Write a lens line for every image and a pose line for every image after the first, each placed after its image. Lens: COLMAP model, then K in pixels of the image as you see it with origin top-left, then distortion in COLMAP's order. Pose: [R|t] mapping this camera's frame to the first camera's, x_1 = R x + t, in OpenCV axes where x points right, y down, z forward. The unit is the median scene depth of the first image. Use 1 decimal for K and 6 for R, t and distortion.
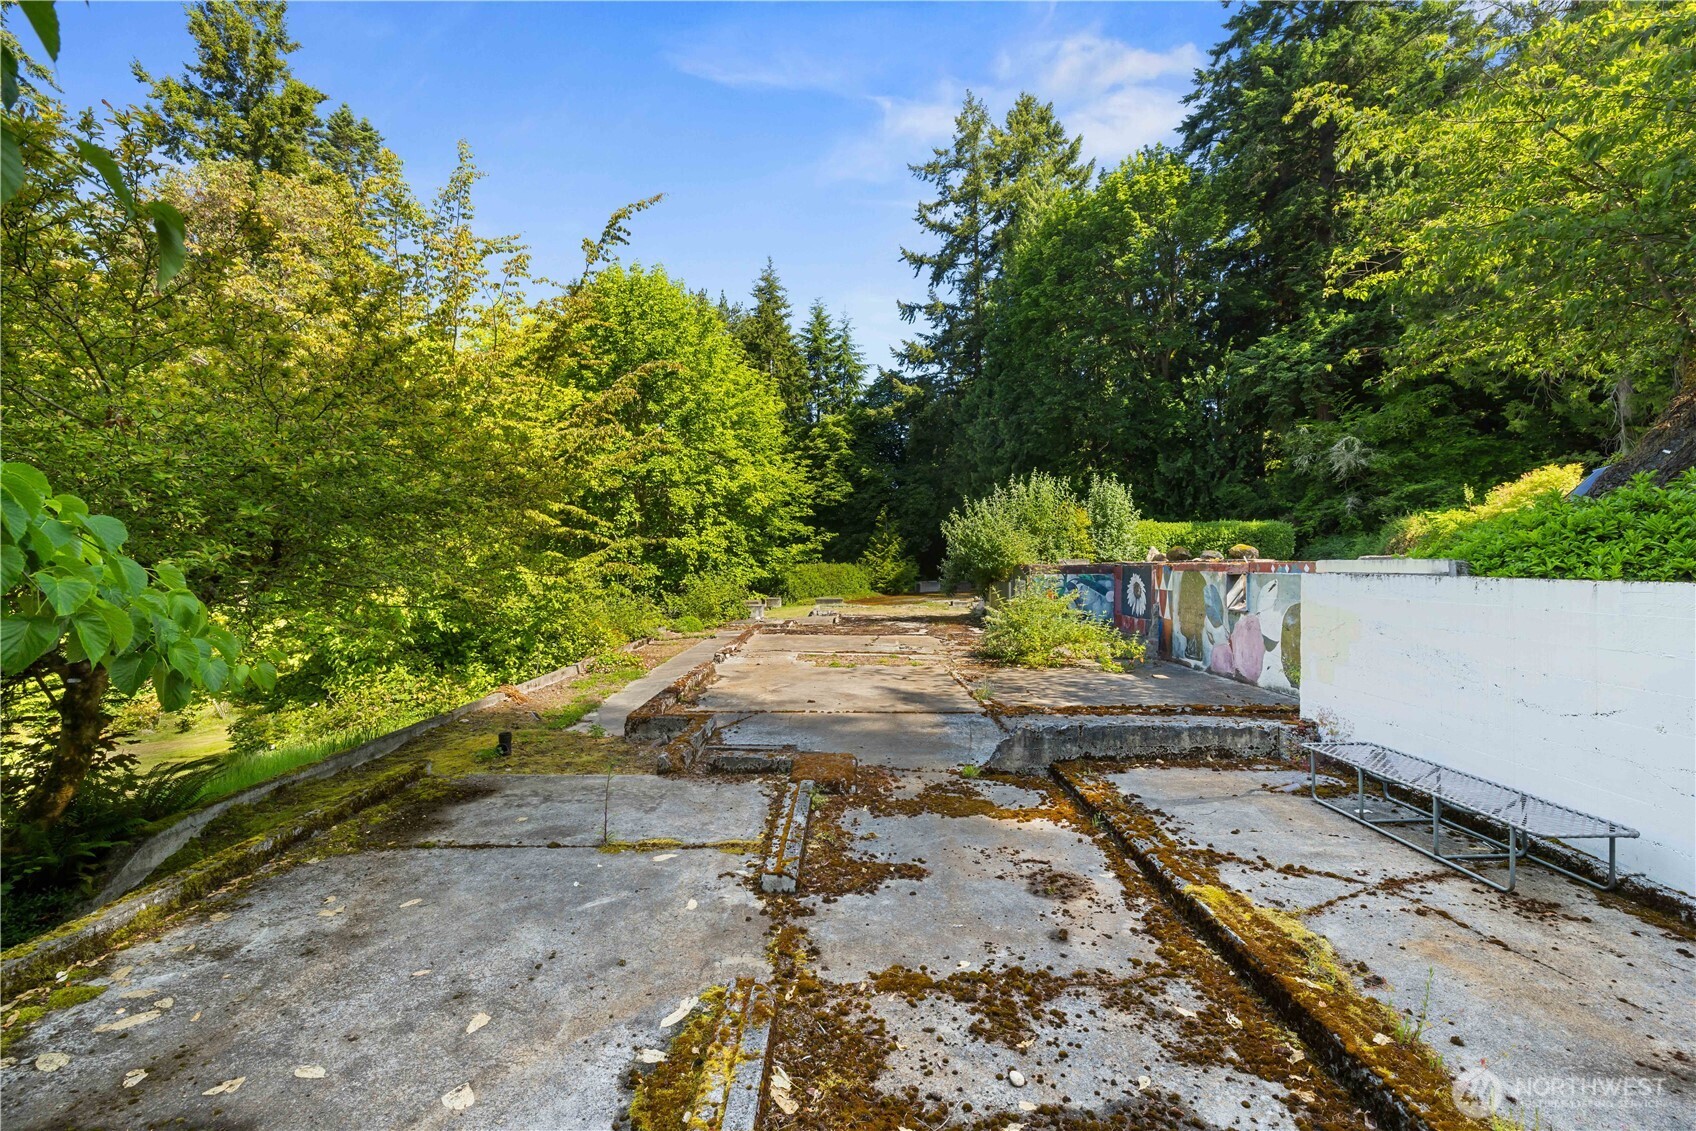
lens RADIAL K [[791.1, 0, 847.4], [0, 791.1, 571.8], [0, 0, 1]] dist [-0.001774, -0.000009]
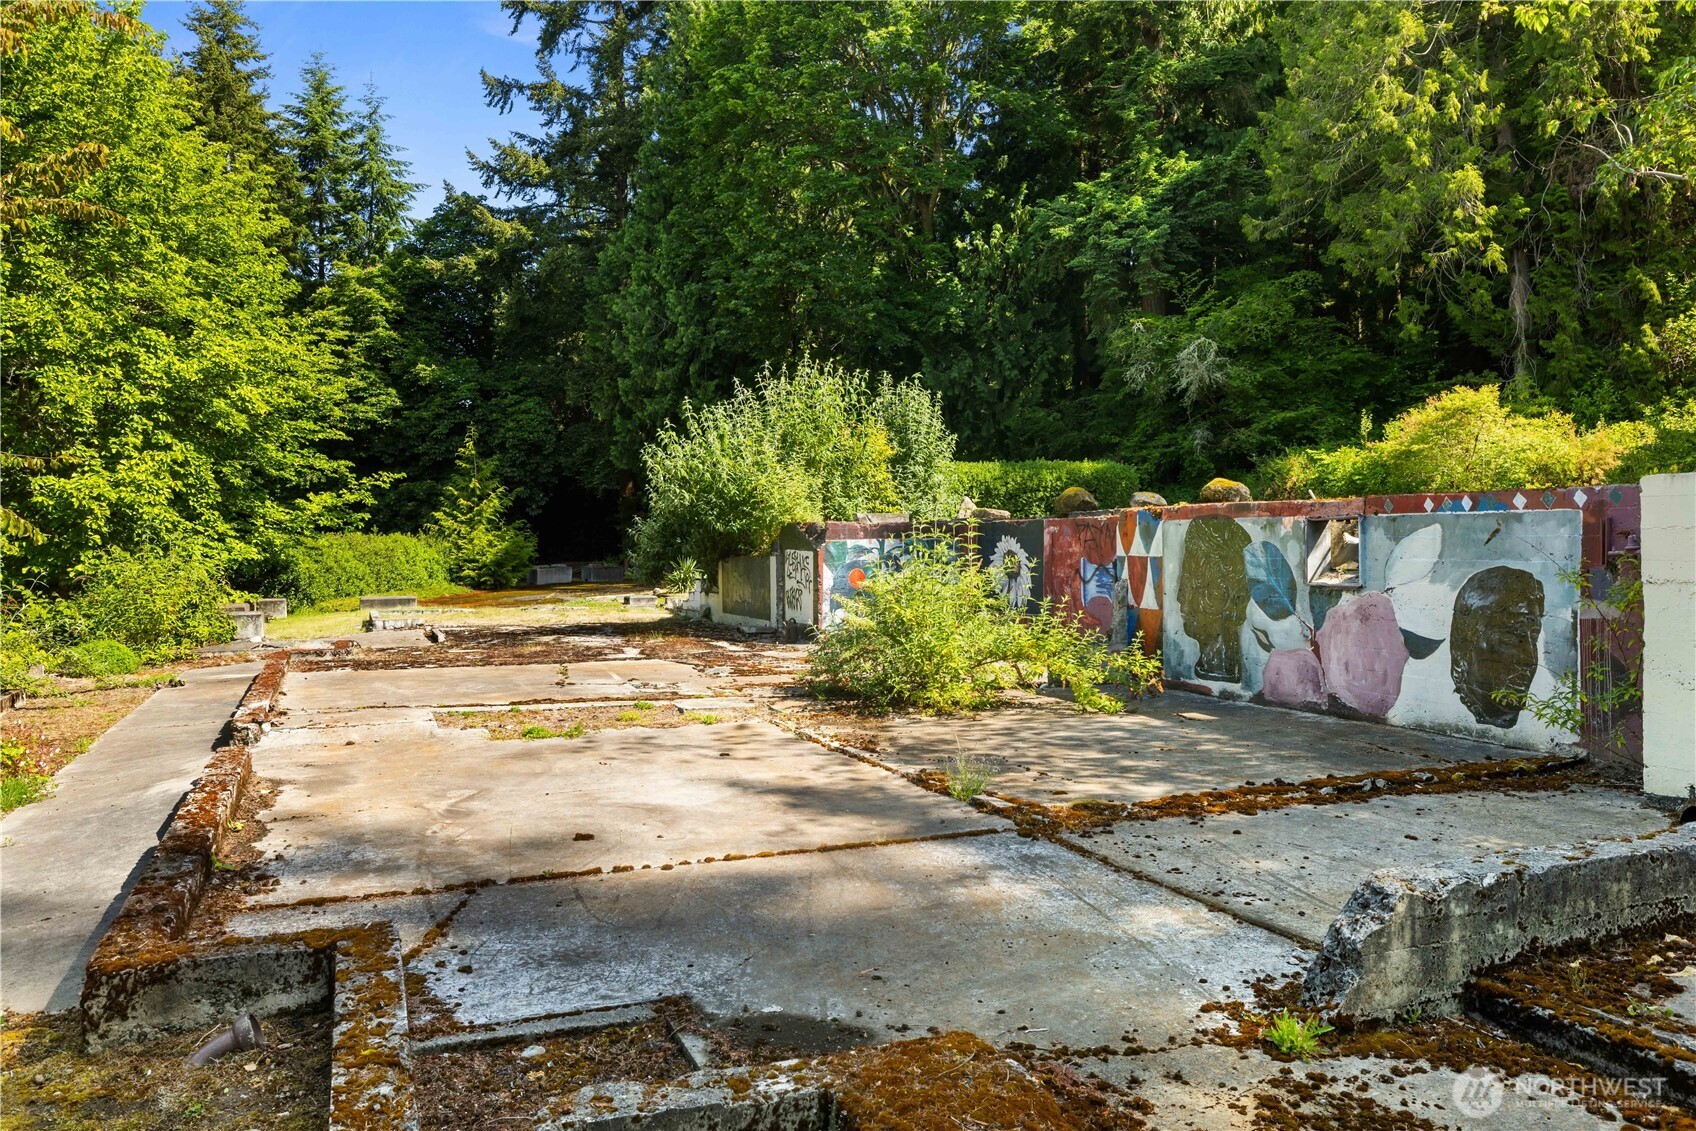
lens RADIAL K [[1256.2, 0, 848.5], [0, 1256.2, 554.1], [0, 0, 1]] dist [-0.004114, 0.011117]
pose [[0.928270, -0.013168, 0.371673, -0.048653], [0.013465, 0.999908, 0.001798, 0.007532], [-0.371662, 0.003336, 0.928362, 0.116964]]
